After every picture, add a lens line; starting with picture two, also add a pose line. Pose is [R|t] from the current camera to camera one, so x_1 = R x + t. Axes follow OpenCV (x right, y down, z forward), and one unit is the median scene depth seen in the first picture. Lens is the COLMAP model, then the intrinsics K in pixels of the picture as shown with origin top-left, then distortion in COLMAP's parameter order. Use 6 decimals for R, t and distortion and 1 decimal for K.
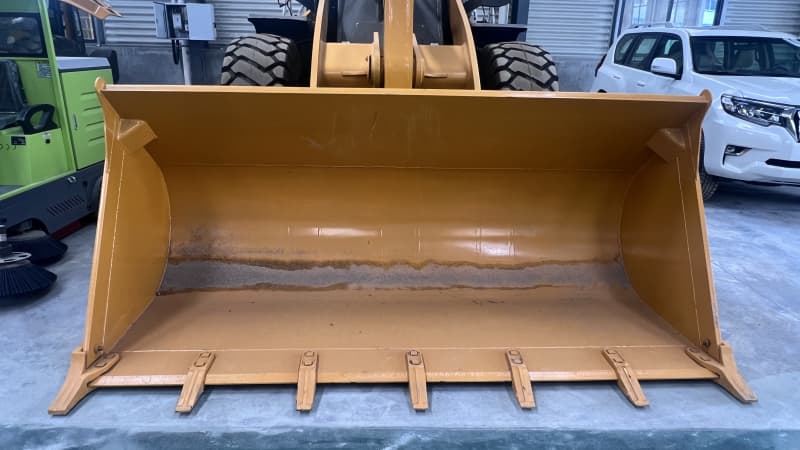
lens RADIAL K [[523.6, 0, 400.0], [0, 523.6, 225.0], [0, 0, 1]] dist [-0.003470, -0.001021]
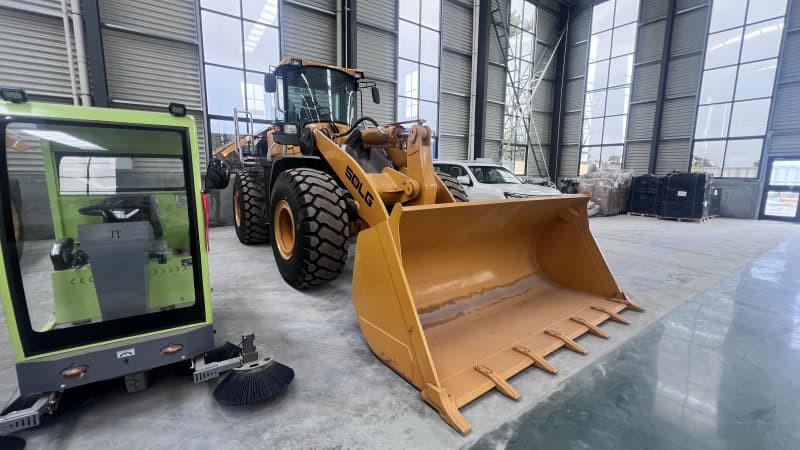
lens RADIAL K [[338.5, 0, 390.9], [0, 338.5, 221.8], [0, 0, 1]] dist [-0.000148, -0.000022]
pose [[0.828776, -0.097276, 0.551061, -0.926369], [0.187979, 0.975945, -0.110435, -0.101024], [-0.527062, 0.195114, 0.827125, 0.164206]]
